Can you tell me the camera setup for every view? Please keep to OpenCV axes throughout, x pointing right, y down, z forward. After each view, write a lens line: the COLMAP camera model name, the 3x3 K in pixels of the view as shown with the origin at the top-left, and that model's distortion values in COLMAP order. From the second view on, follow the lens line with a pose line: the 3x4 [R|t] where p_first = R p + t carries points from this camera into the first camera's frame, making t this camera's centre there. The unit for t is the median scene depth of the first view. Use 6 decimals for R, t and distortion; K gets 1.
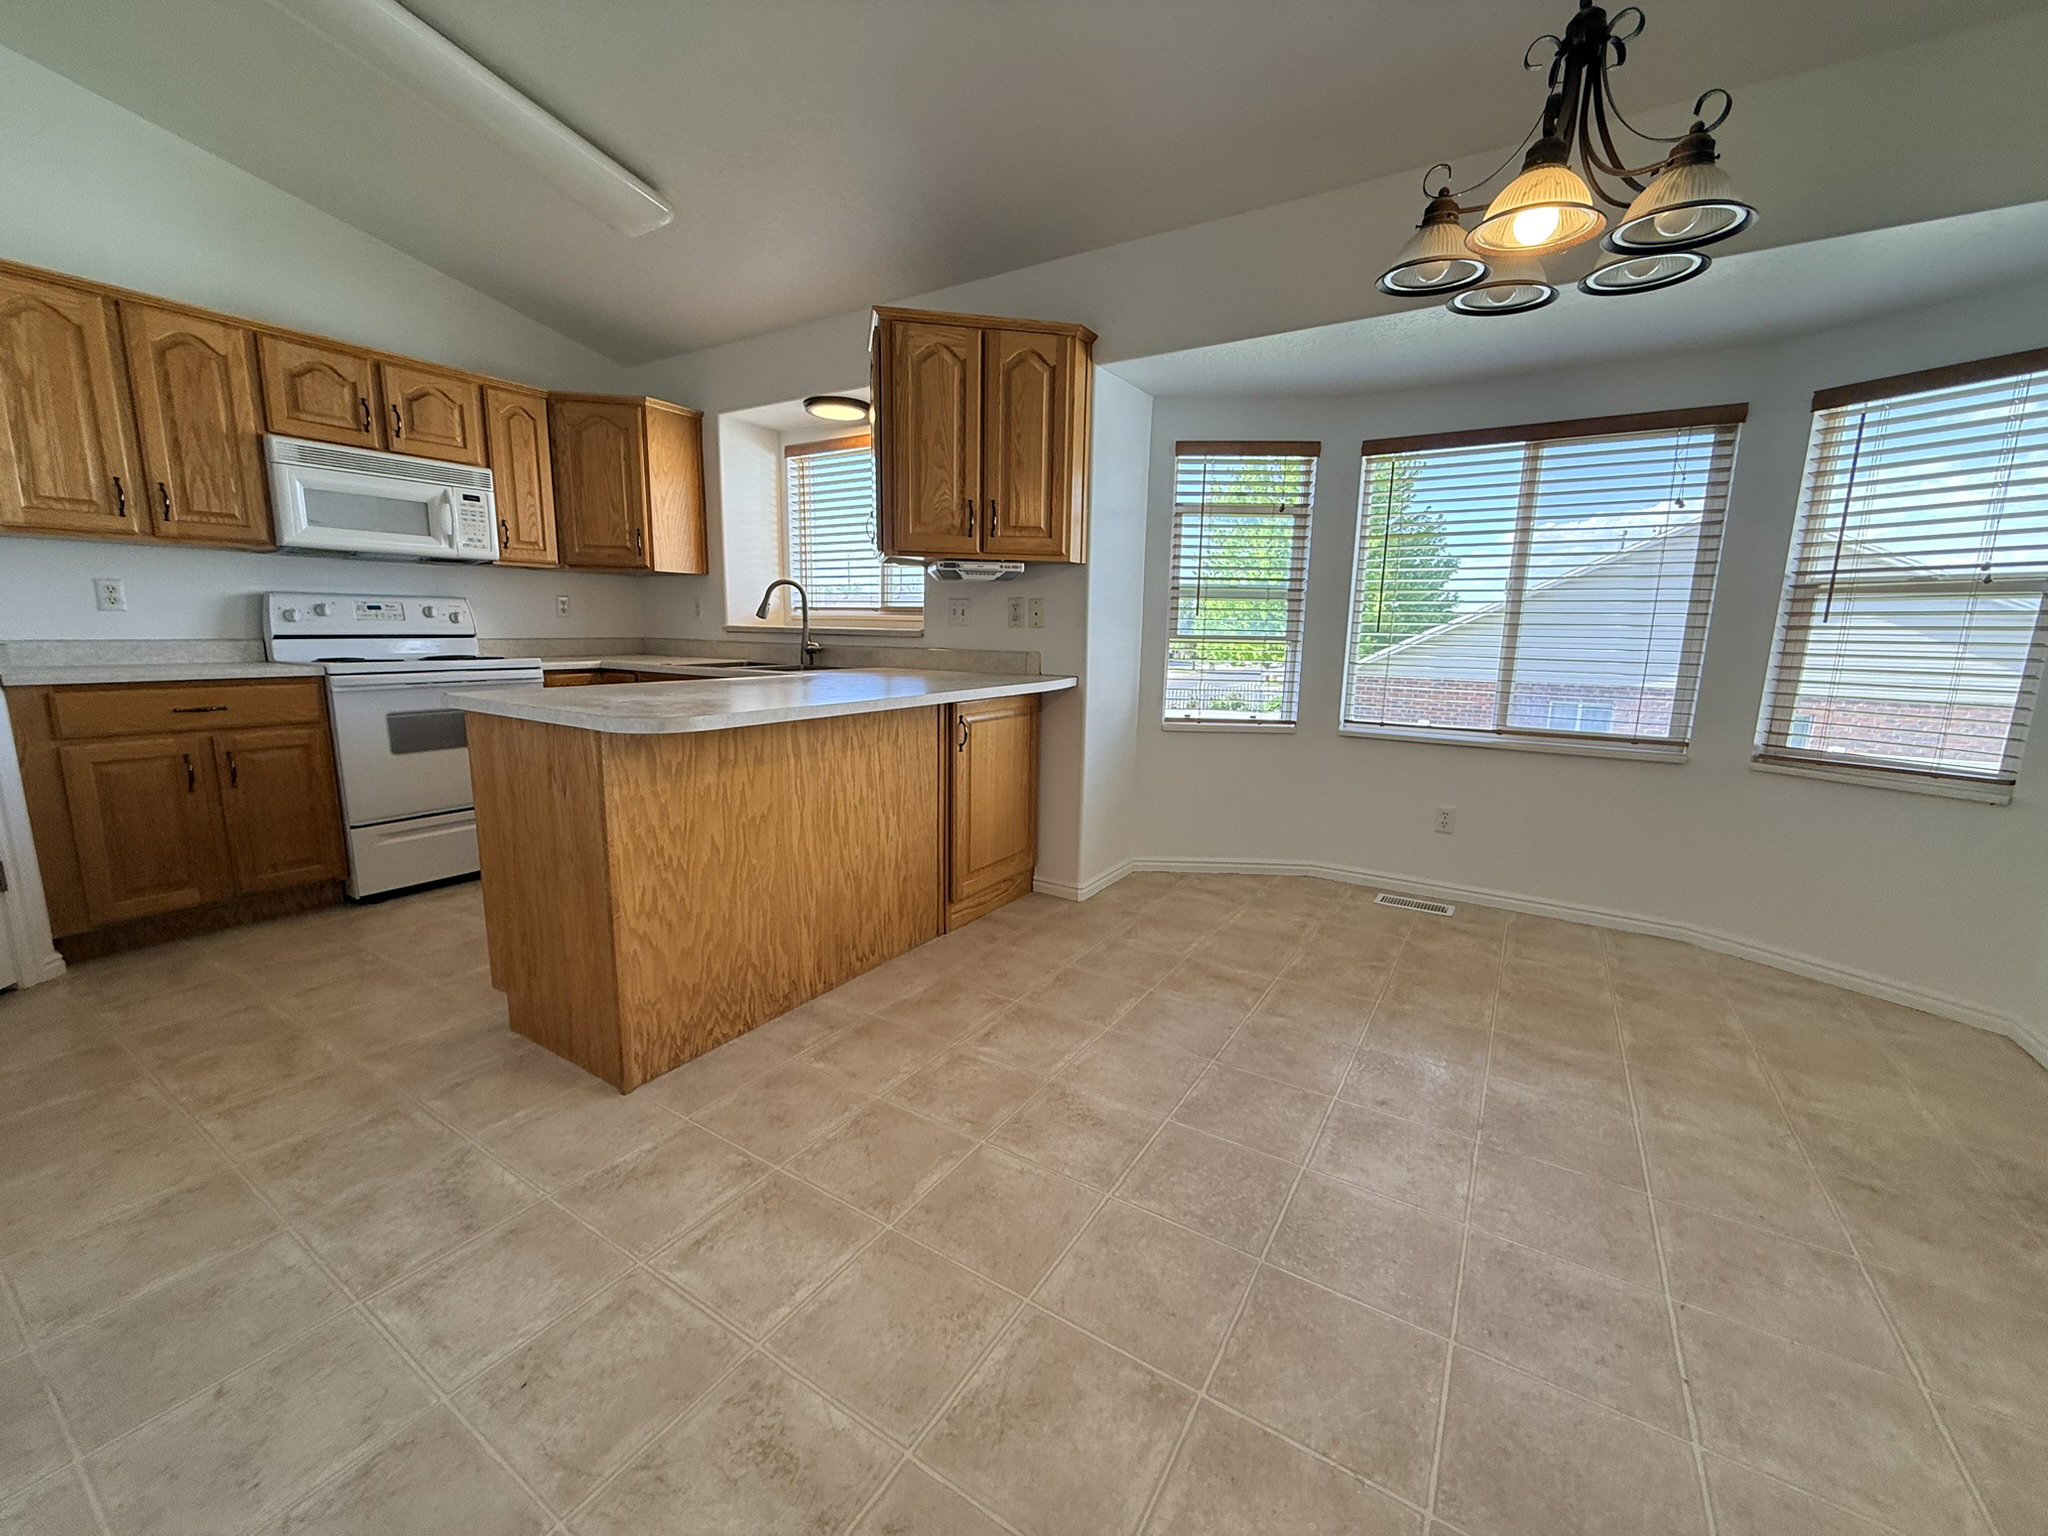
lens RADIAL K [[817.2, 0, 1024.0], [0, 817.2, 768.0], [0, 0, 1]] dist [-0.000900, -0.000128]
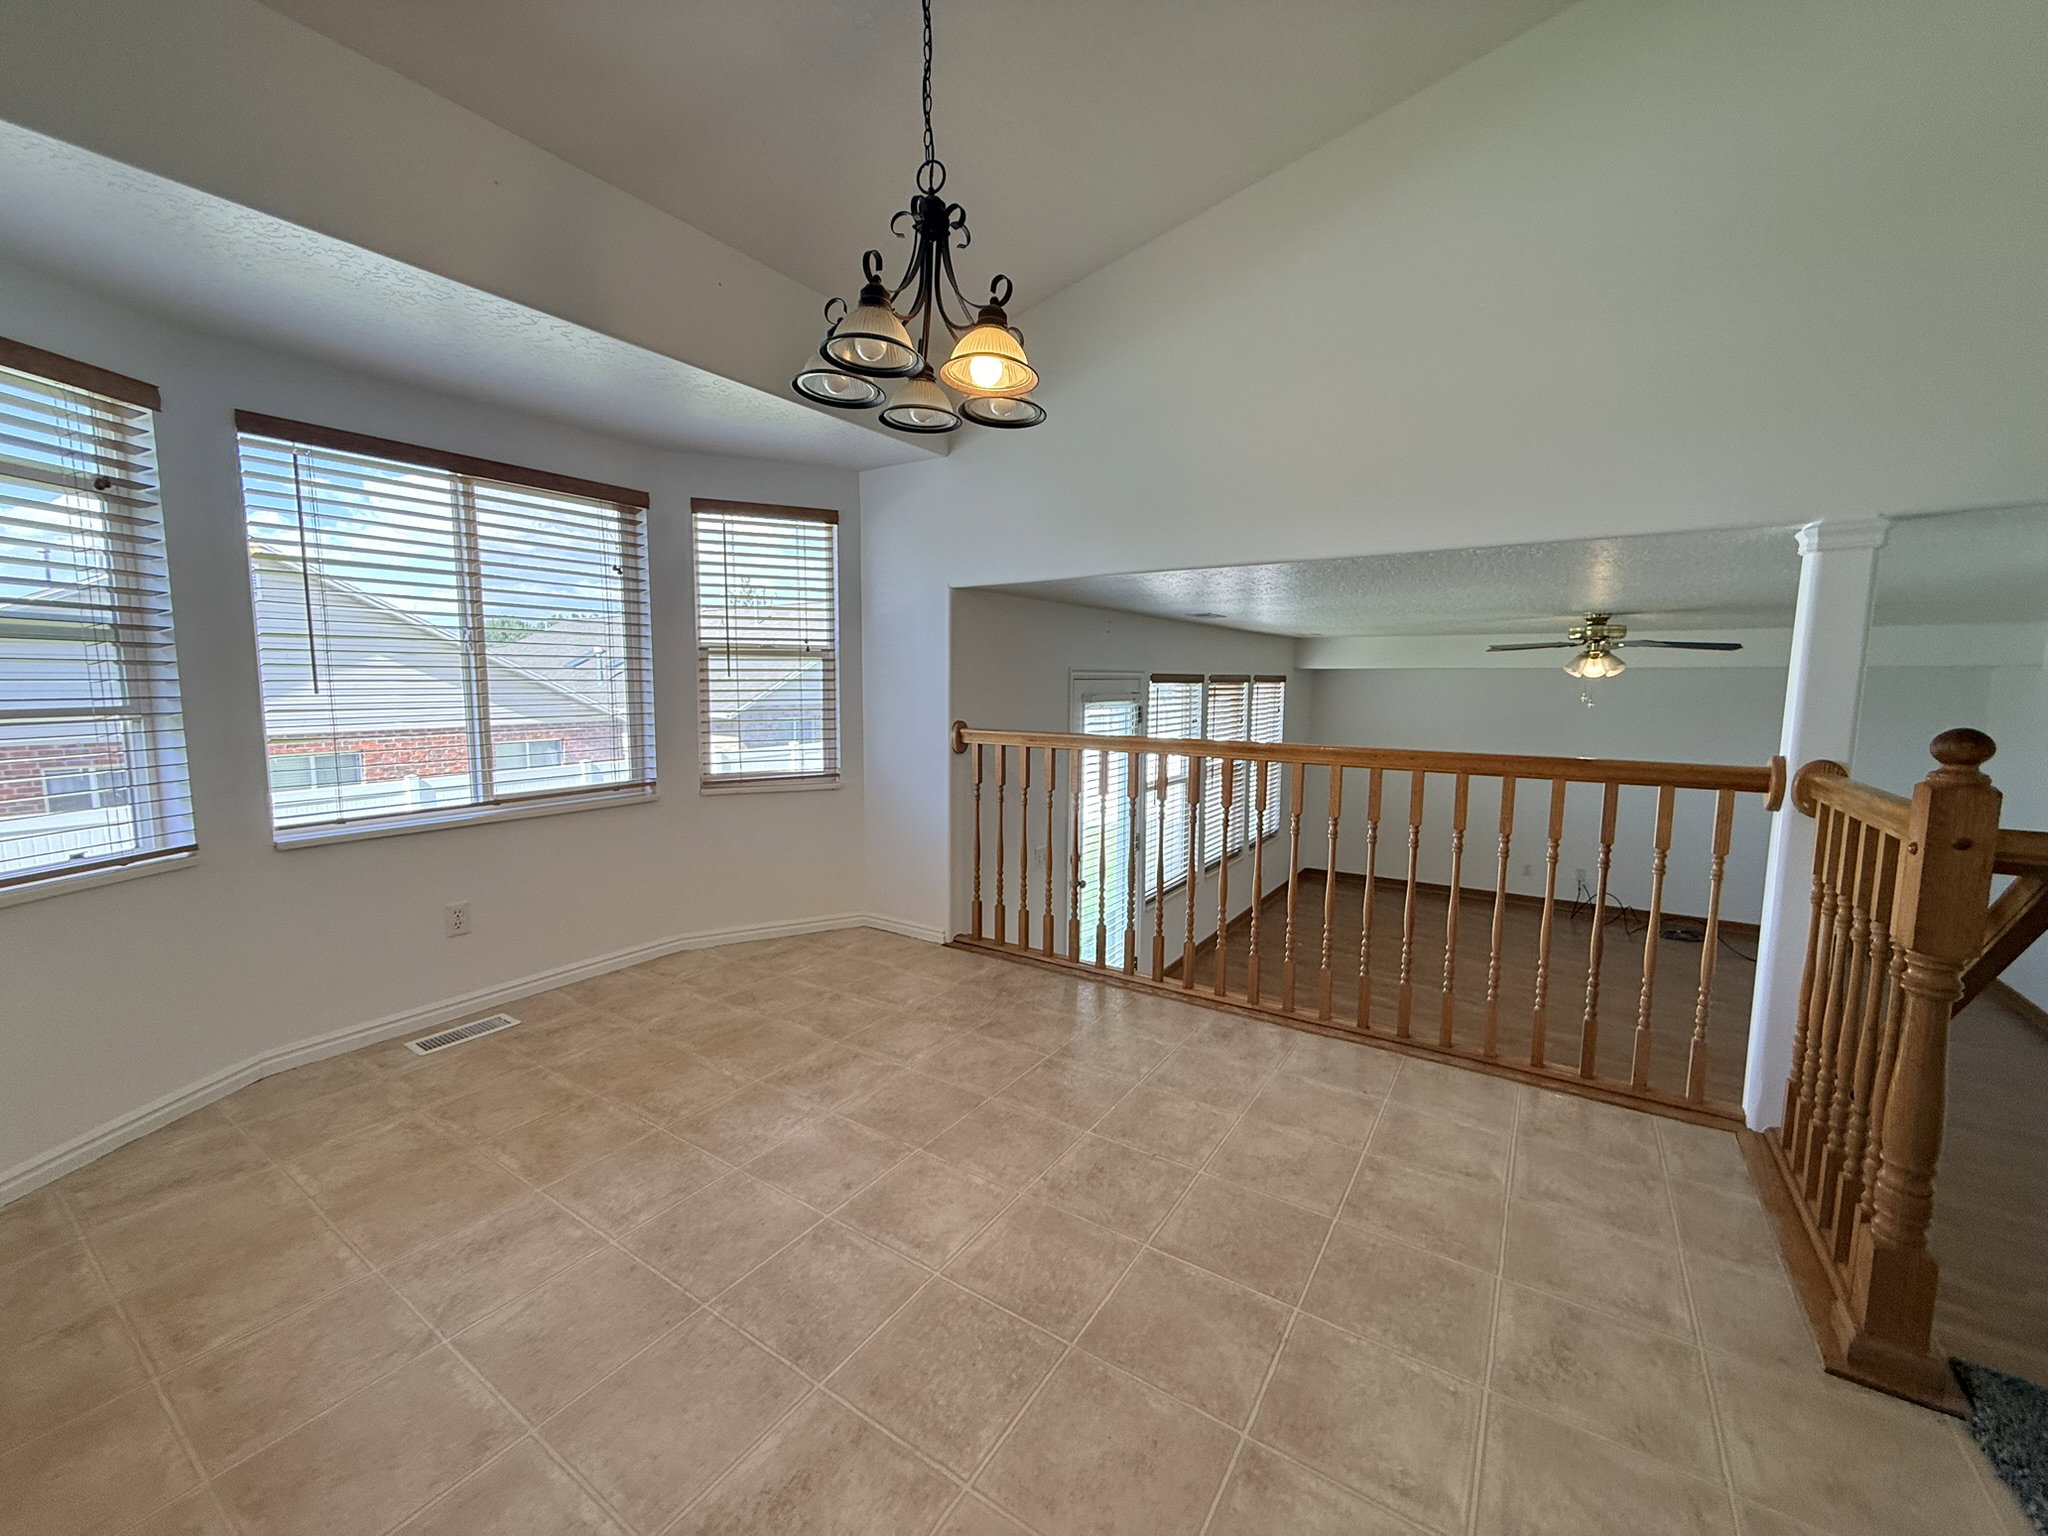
lens RADIAL K [[809.4, 0, 1024.0], [0, 809.4, 768.0], [0, 0, 1]] dist [0.000874, -0.000015]
pose [[0.023035, -0.126280, 0.991727, -0.280889], [0.167899, 0.978389, 0.120682, -0.096654], [-0.985535, 0.163730, 0.043740, 0.430680]]
